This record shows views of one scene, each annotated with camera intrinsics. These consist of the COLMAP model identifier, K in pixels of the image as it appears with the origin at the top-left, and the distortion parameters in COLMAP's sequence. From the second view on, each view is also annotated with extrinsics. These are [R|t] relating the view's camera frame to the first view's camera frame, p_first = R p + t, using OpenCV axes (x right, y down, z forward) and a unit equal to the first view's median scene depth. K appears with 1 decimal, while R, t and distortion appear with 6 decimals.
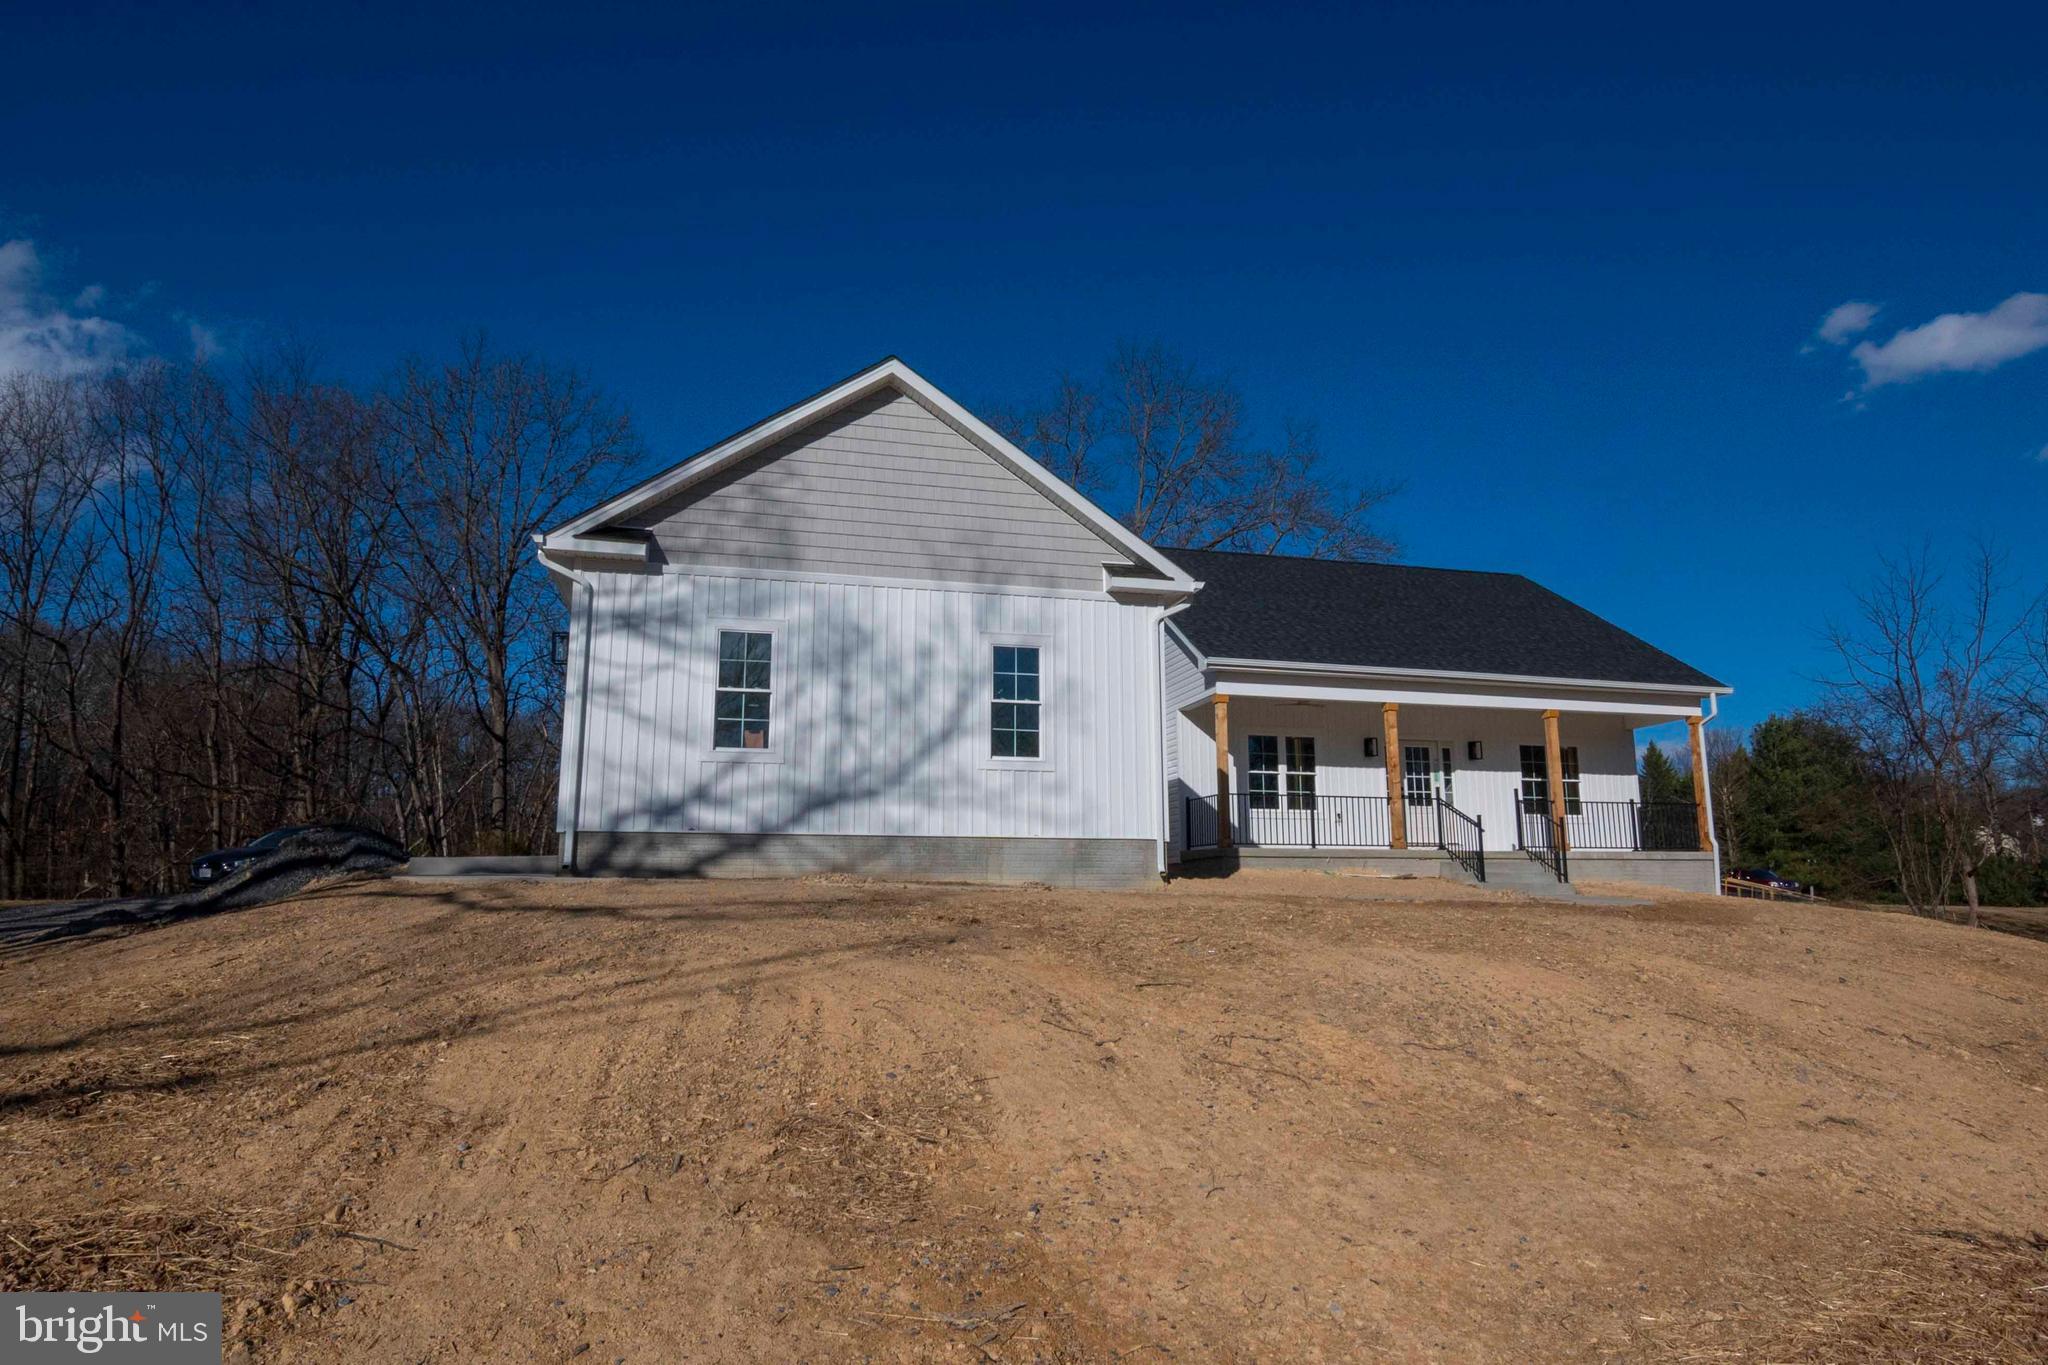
lens RADIAL K [[1212.0, 0, 1048.7], [0, 1212.0, 686.9], [0, 0, 1]] dist [-0.000922, 0.000010]
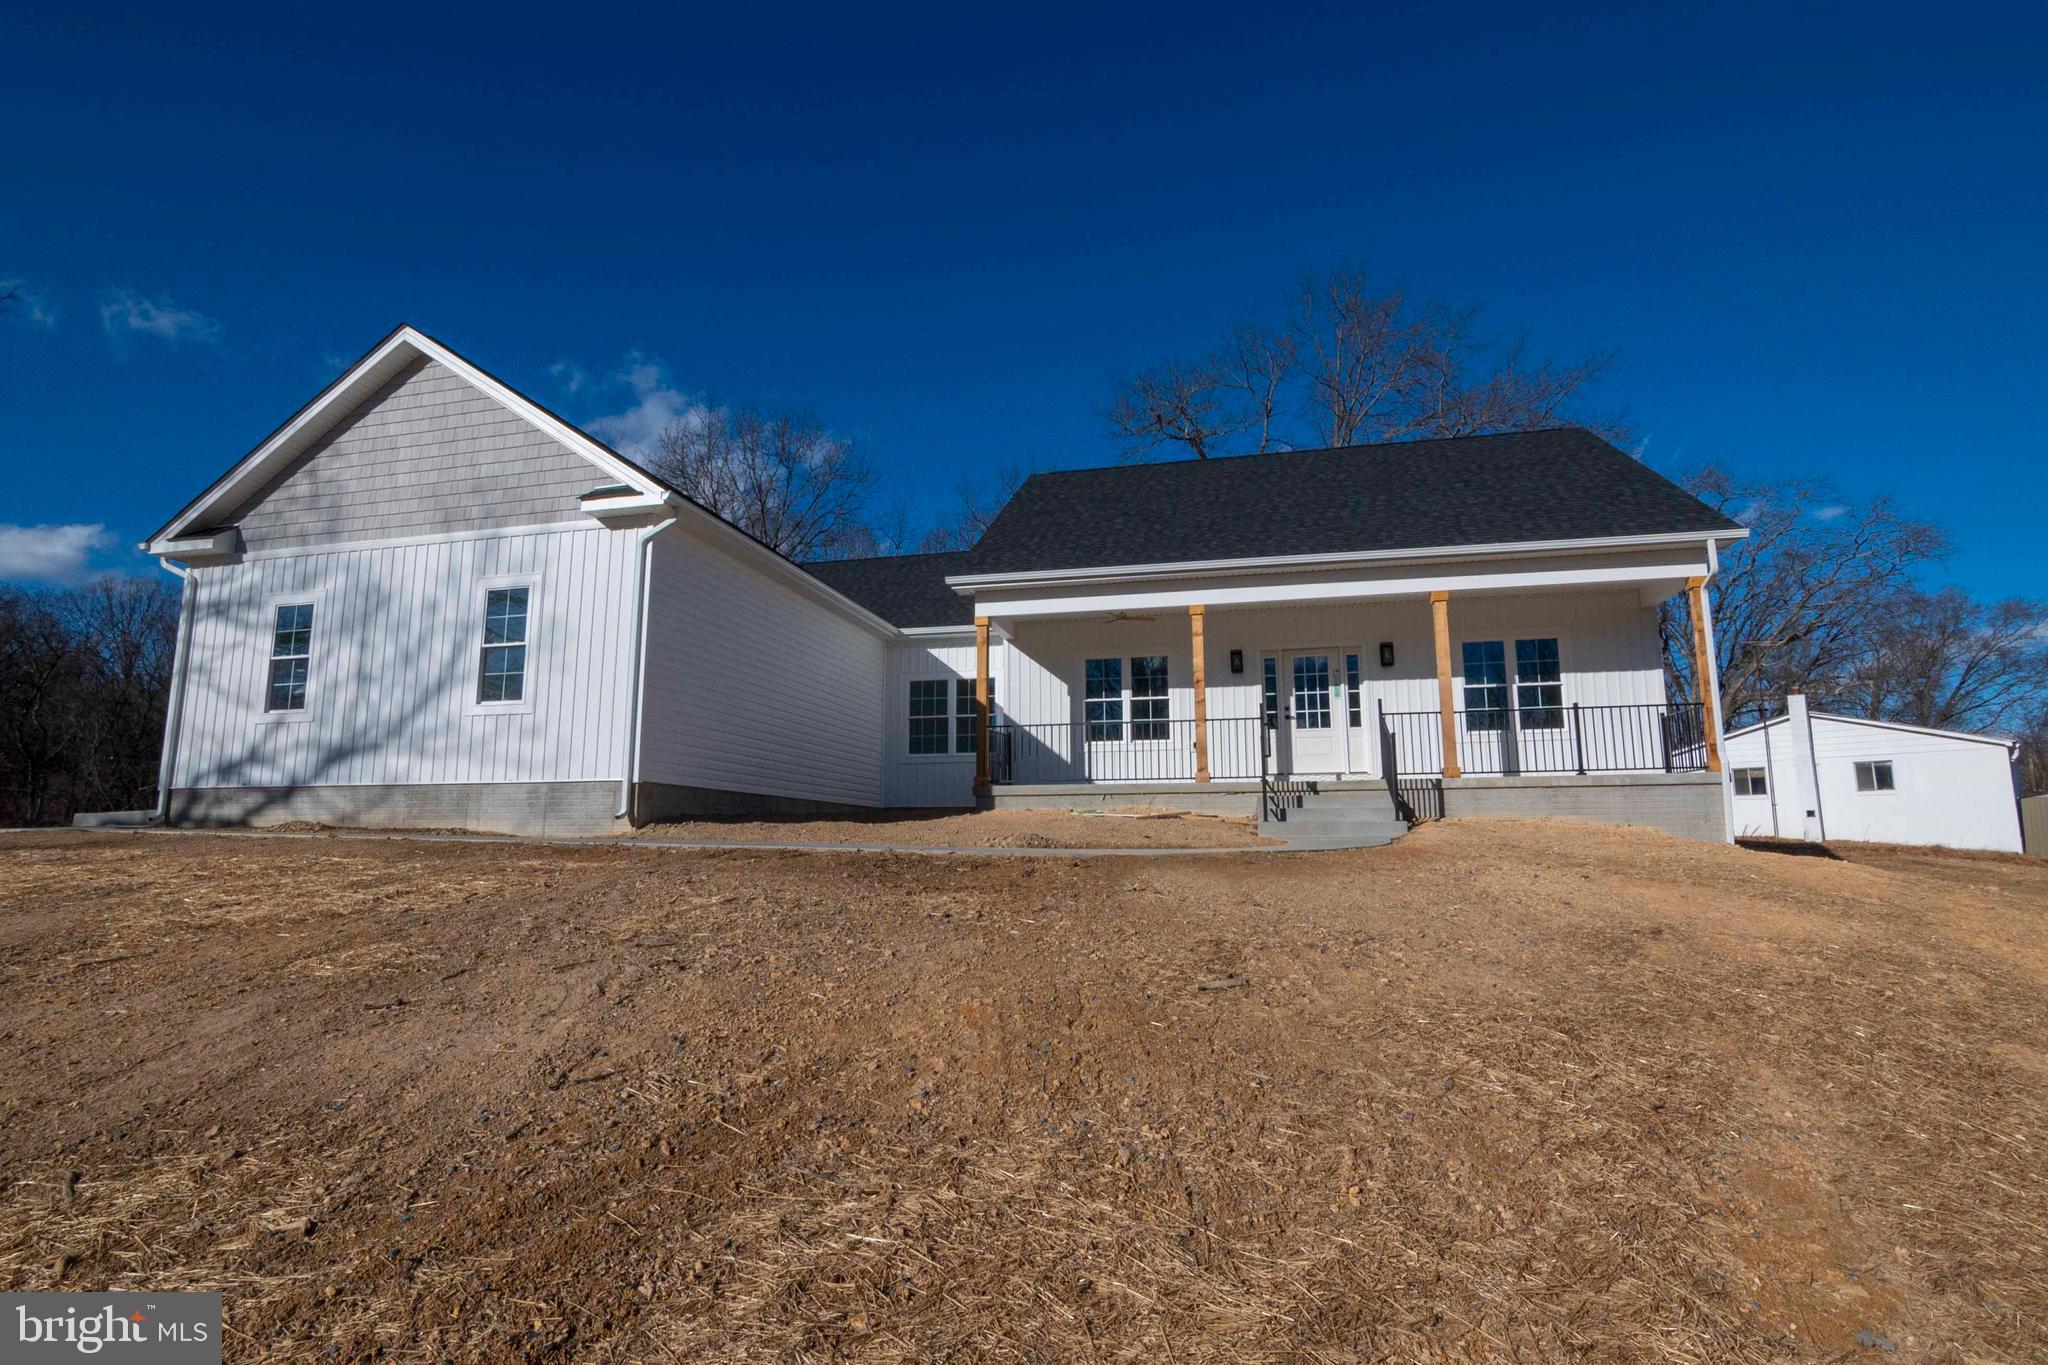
lens RADIAL K [[1010.4, 0, 1013.9], [0, 1010.4, 689.0], [0, 0, 1]] dist [-0.029945, 0.010180]
pose [[0.877208, -0.072449, -0.474613, 0.720185], [0.087390, 0.996129, 0.009460, 0.076136], [0.472091, -0.049775, 0.880144, 0.489321]]
